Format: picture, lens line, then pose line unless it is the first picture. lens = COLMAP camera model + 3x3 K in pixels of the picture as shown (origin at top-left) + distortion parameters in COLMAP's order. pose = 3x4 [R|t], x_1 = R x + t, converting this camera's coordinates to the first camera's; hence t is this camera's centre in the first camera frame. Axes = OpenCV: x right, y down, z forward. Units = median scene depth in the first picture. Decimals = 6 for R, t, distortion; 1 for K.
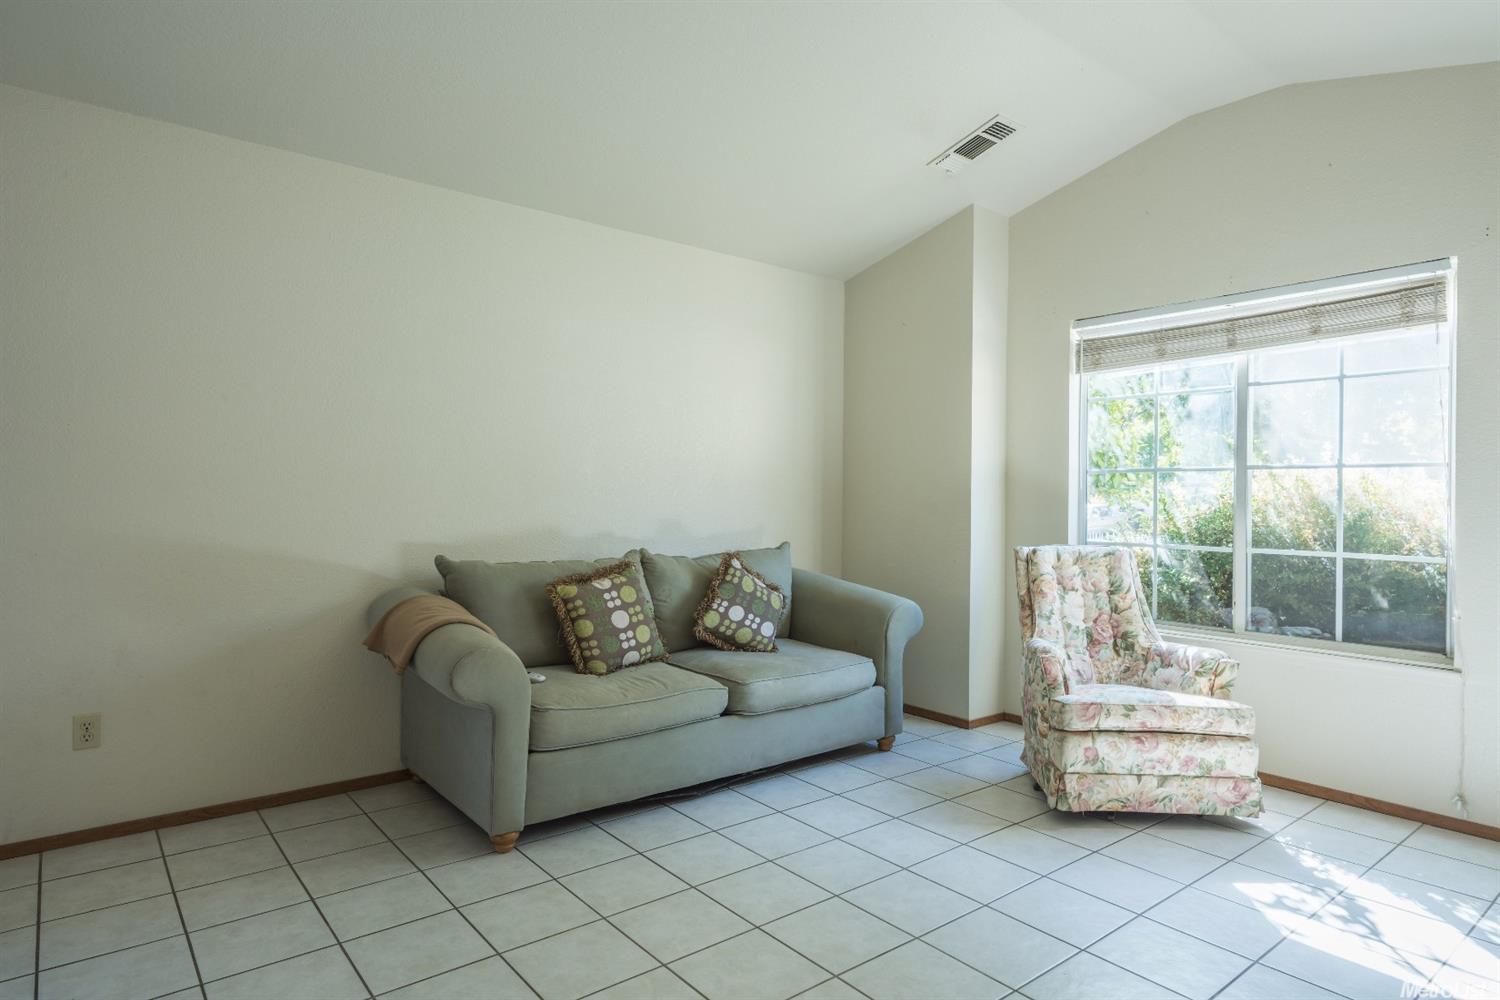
lens RADIAL K [[863.4, 0, 746.1], [0, 863.4, 500.3], [0, 0, 1]] dist [0.024655, -0.001480]
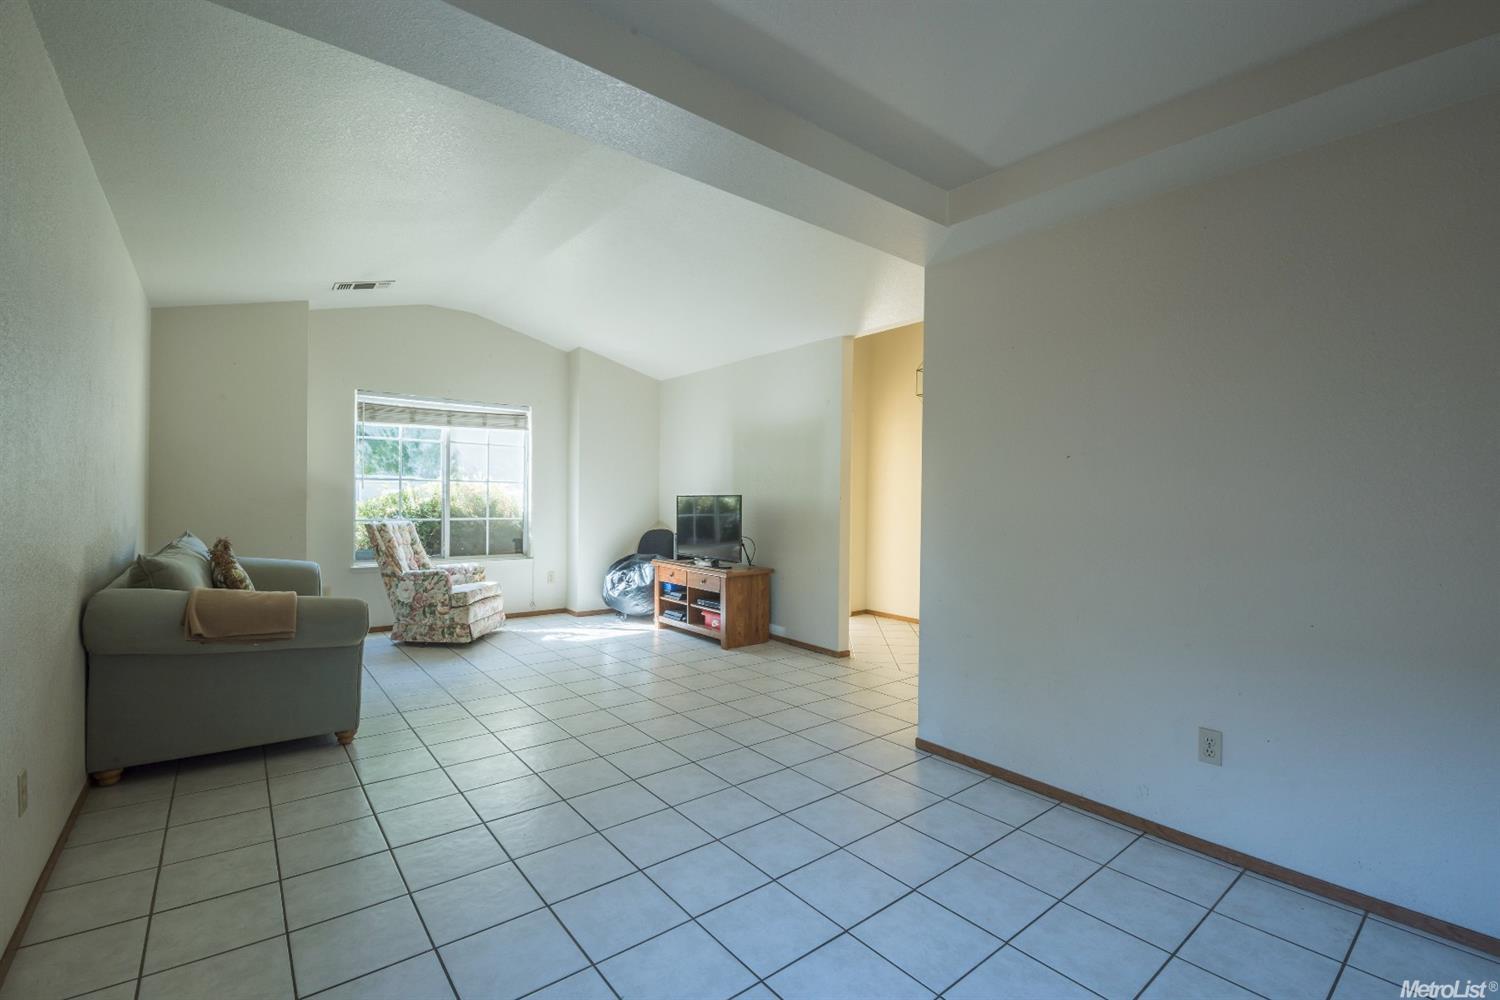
lens RADIAL K [[670.6, 0, 744.3], [0, 670.6, 509.5], [0, 0, 1]] dist [-0.009055, -0.000455]
pose [[0.004773, -0.017933, 0.999828, -1.147844], [-0.004947, 0.999827, 0.017957, 0.000140], [-0.999976, -0.005032, 0.004684, 0.290107]]
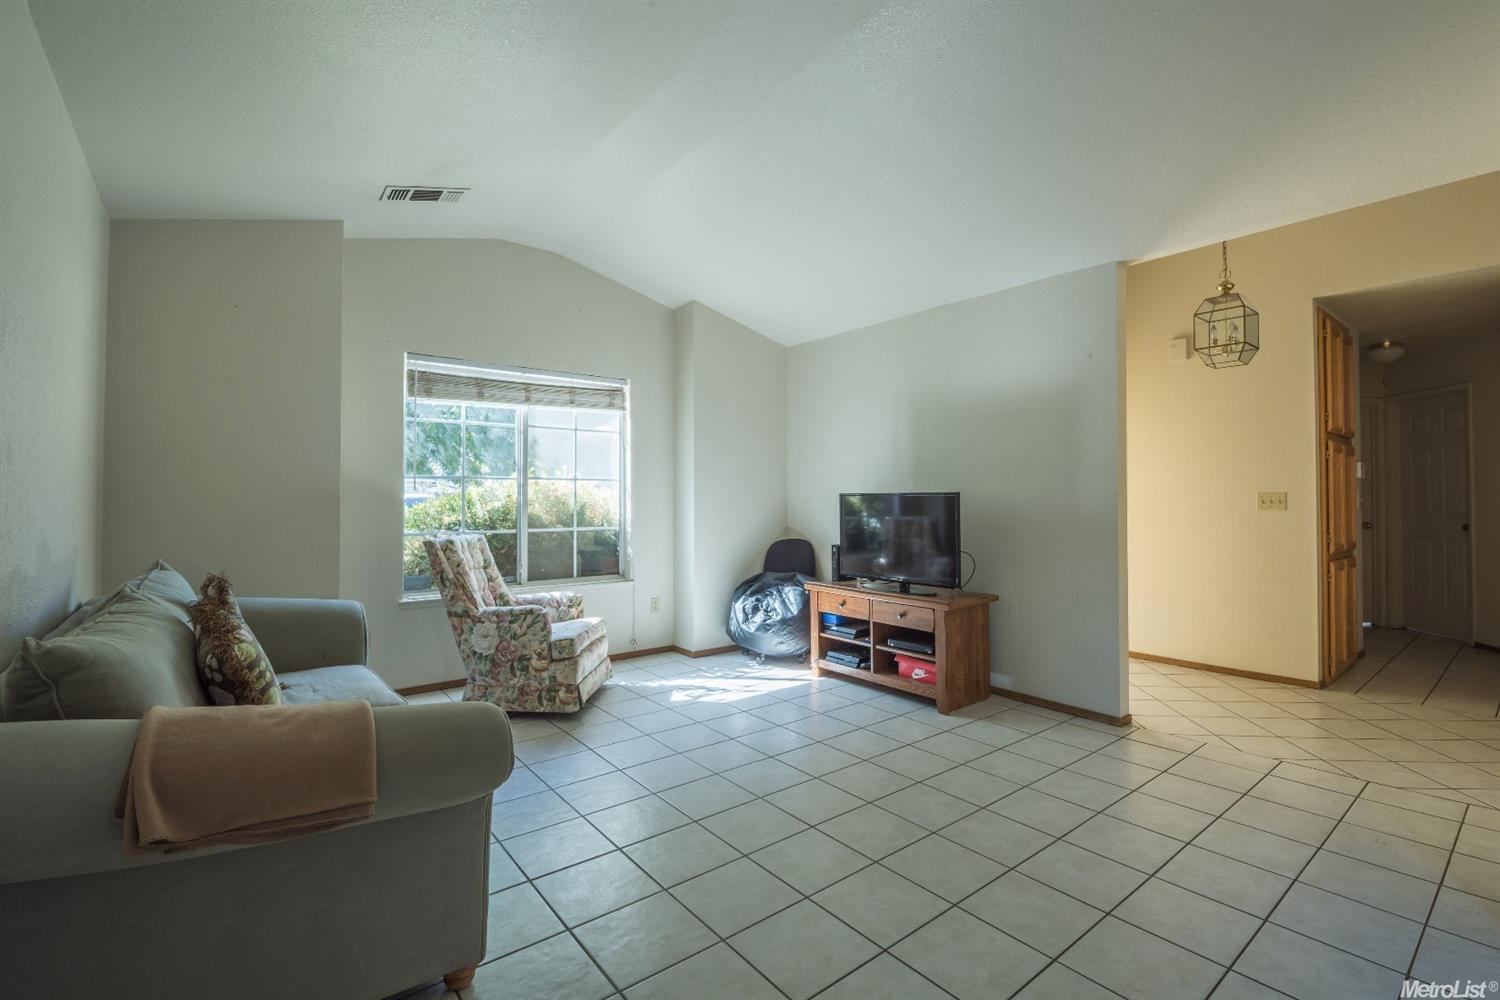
lens RADIAL K [[670.6, 0, 755.2], [0, 670.6, 495.2], [0, 0, 1]] dist [-0.009055, -0.000455]
pose [[-0.009703, -0.000088, 0.999953, -0.695874], [0.007641, 0.999971, 0.000162, -0.004222], [-0.999924, 0.007642, -0.009703, 0.644997]]
